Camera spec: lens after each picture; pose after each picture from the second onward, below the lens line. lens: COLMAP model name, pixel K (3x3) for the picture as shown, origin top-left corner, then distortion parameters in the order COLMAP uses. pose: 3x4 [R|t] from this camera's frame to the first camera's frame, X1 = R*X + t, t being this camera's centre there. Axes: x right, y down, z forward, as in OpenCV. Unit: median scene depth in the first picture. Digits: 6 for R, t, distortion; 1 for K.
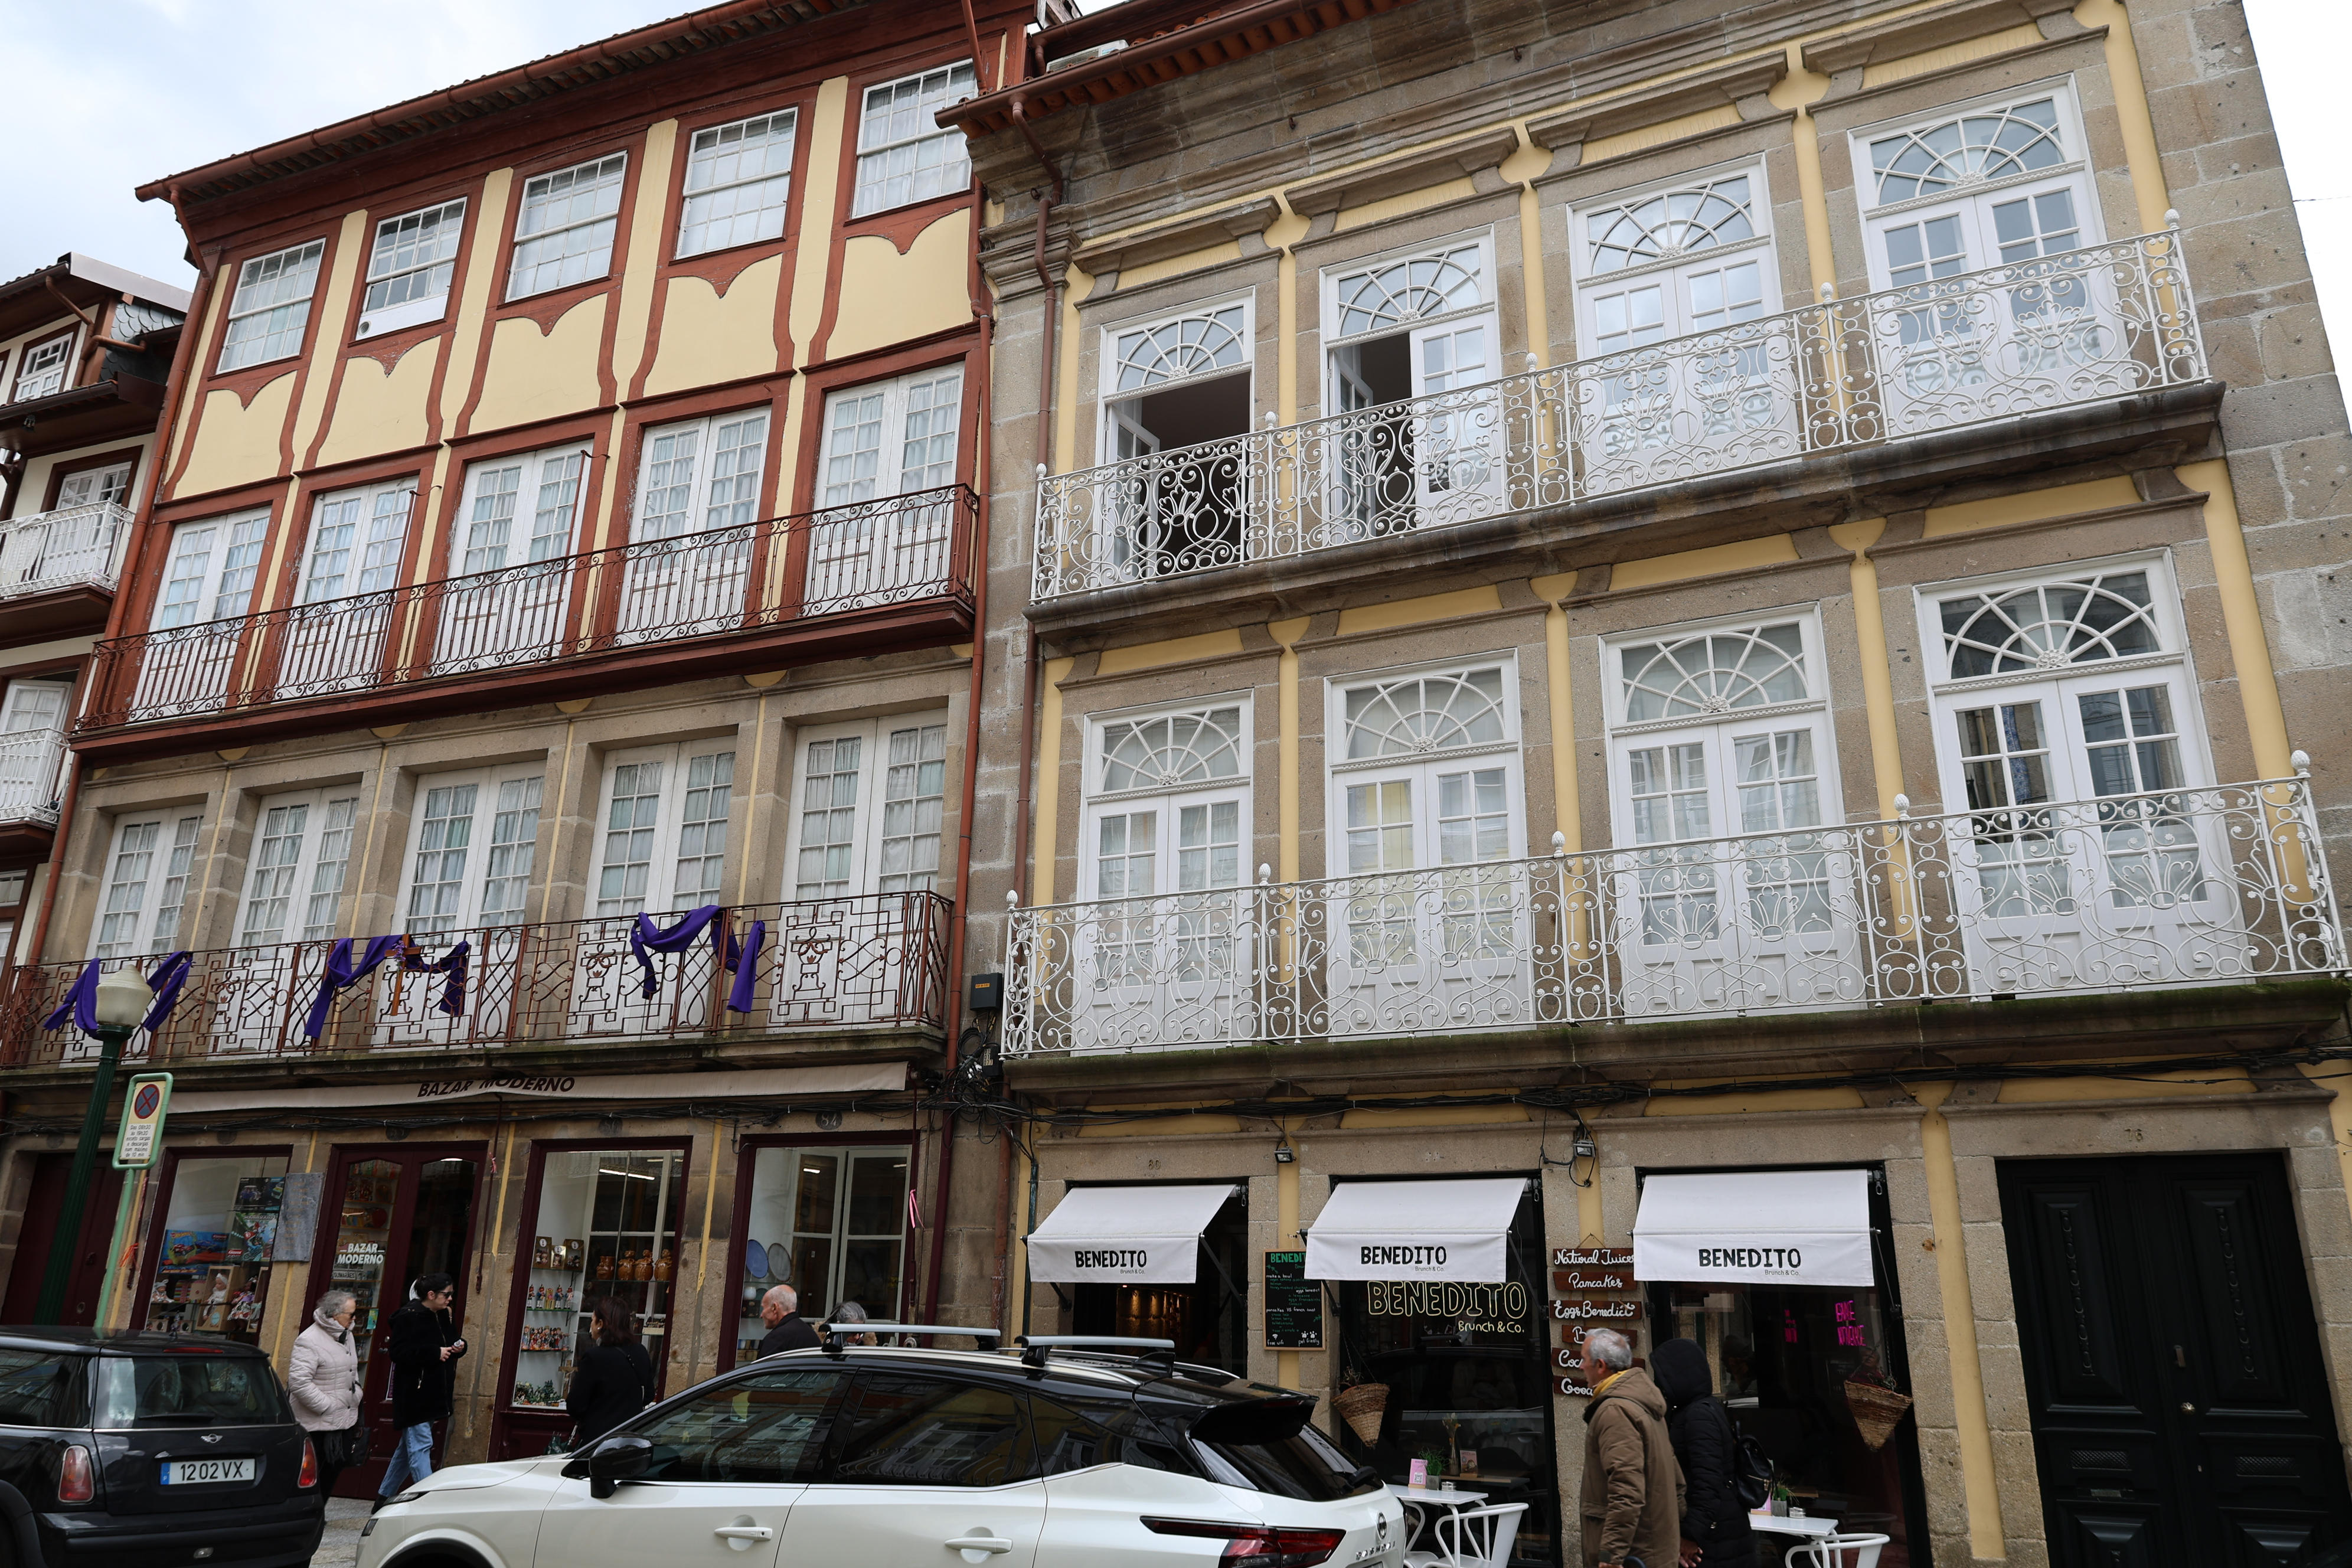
lens RADIAL K [[1599.2, 0, 1176.0], [0, 1599.2, 784.0], [0, 0, 1]] dist [-0.026471, 0.018534]
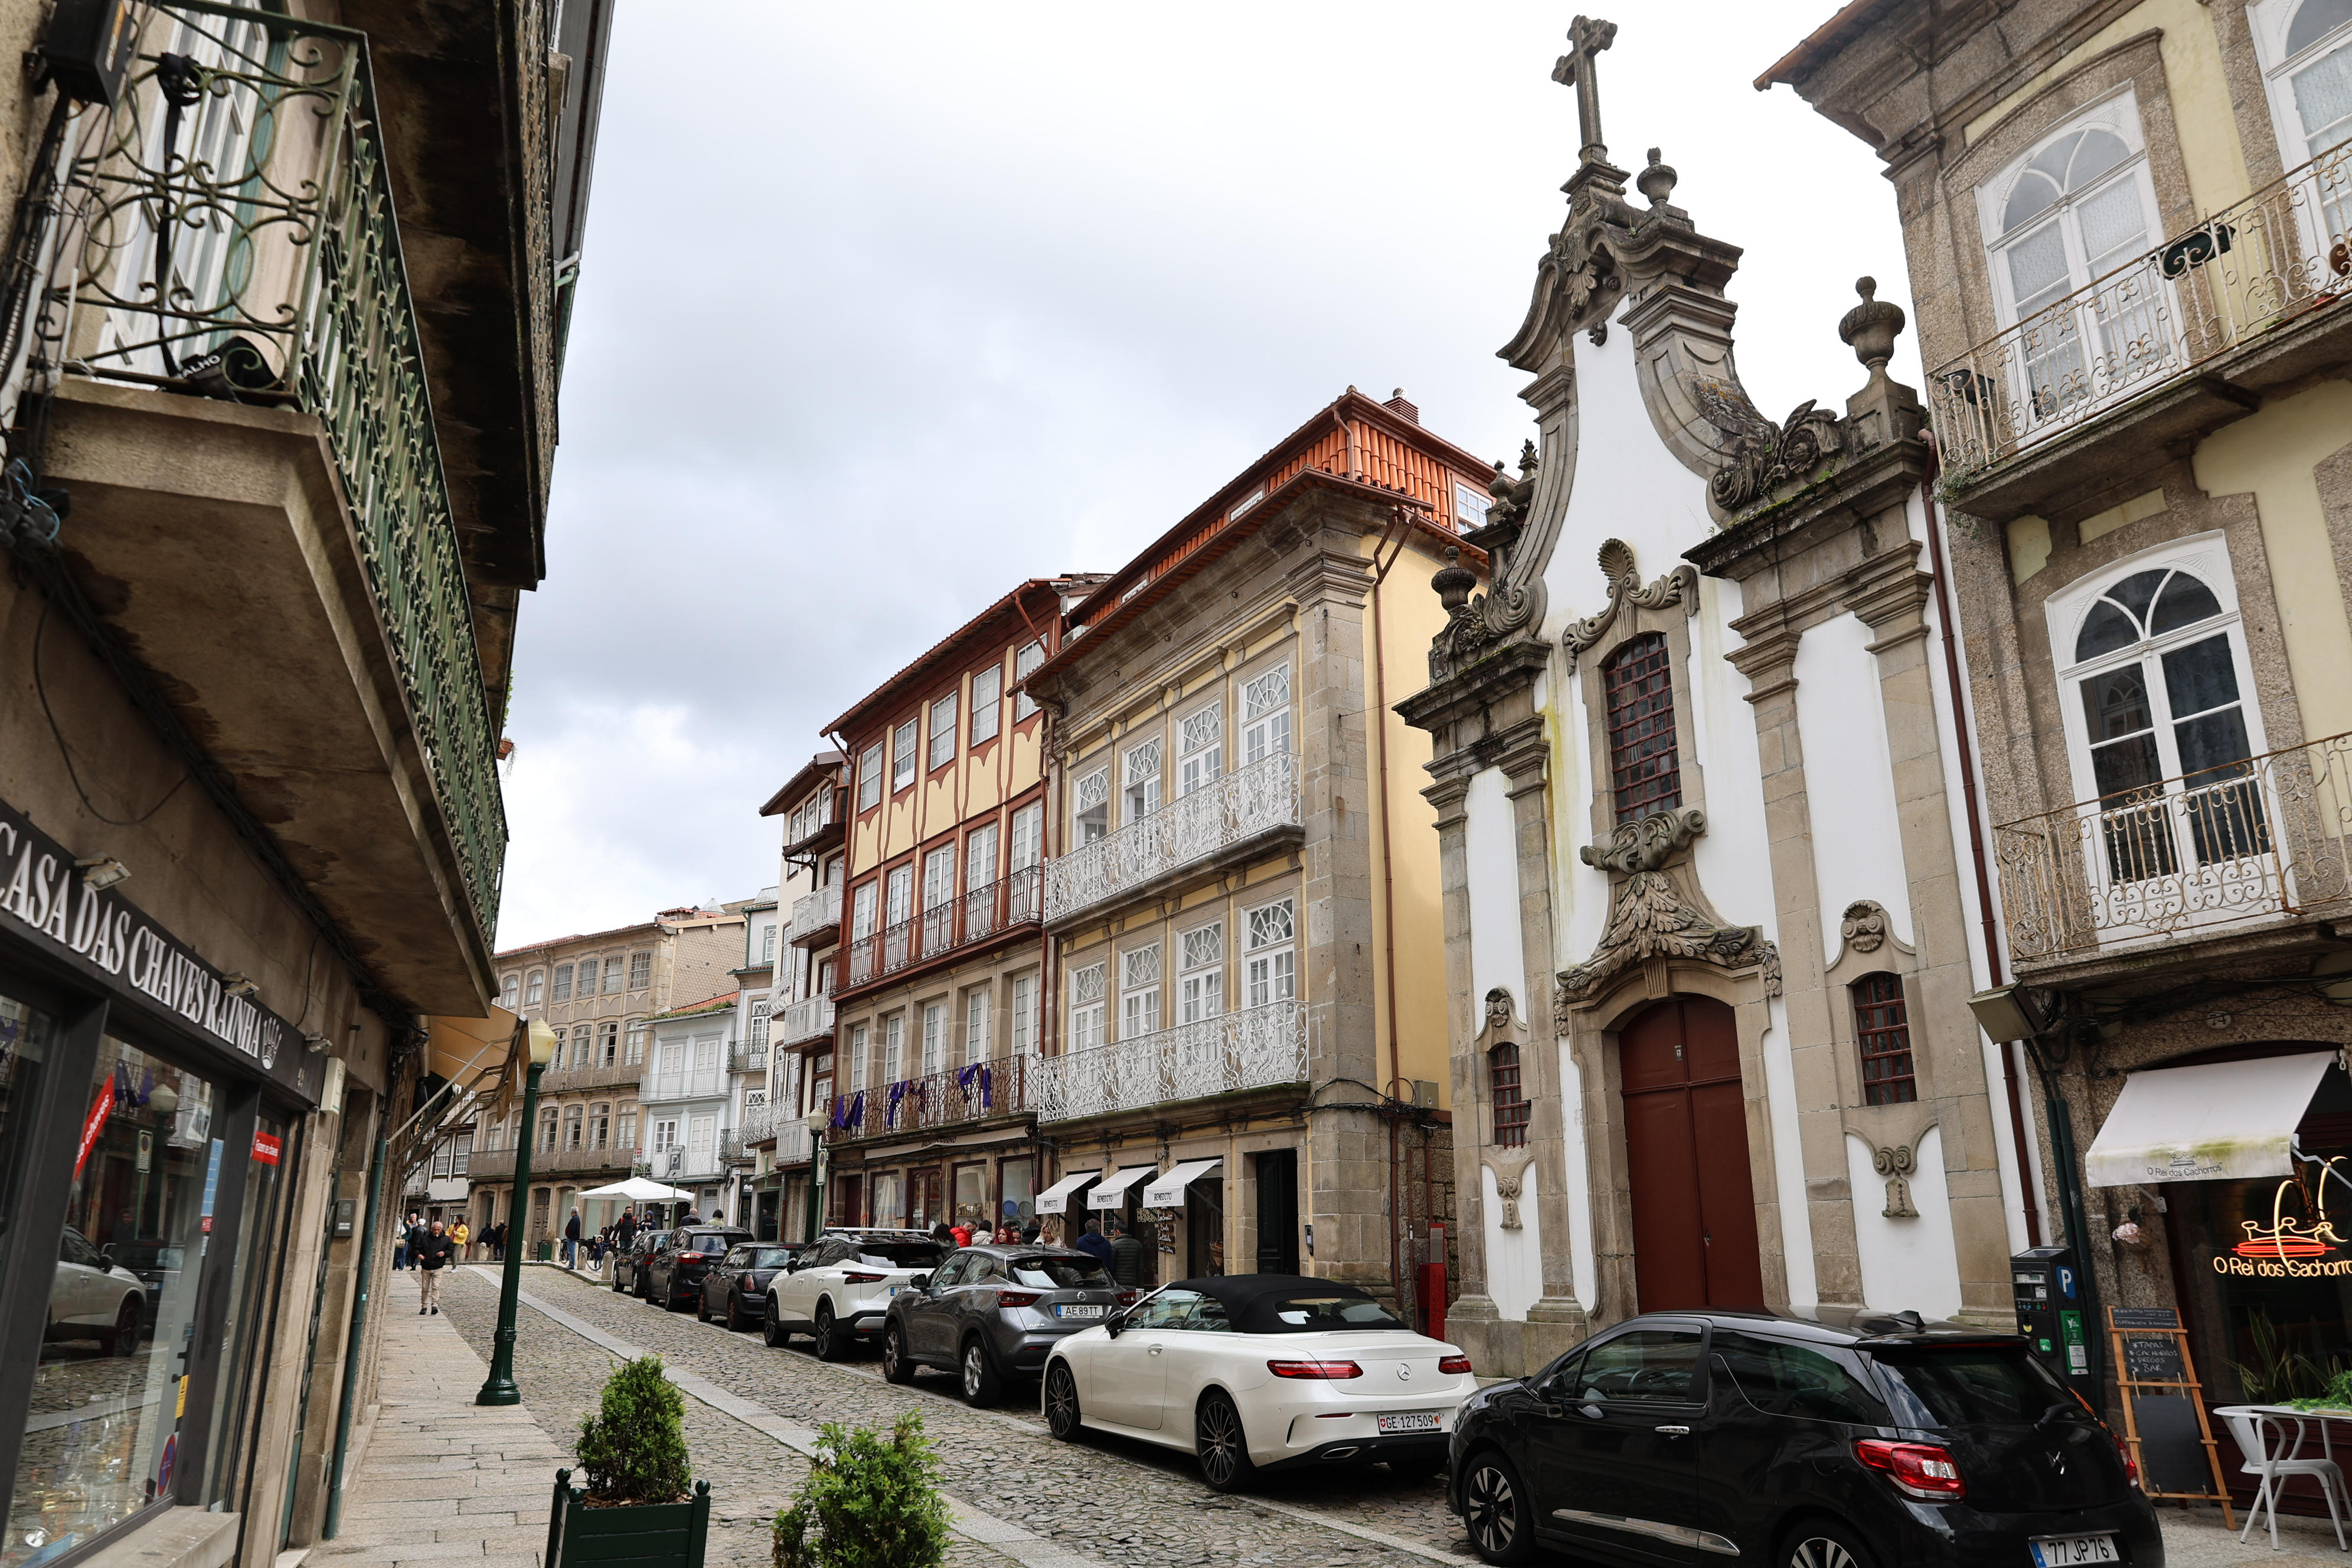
lens RADIAL K [[1599.2, 0, 1176.0], [0, 1599.2, 784.0], [0, 0, 1]] dist [-0.026471, 0.018534]
pose [[0.799371, -0.189933, -0.570027, 1.248193], [0.212061, 0.976852, -0.028105, -0.182447], [0.562170, -0.098415, 0.821145, -0.683044]]
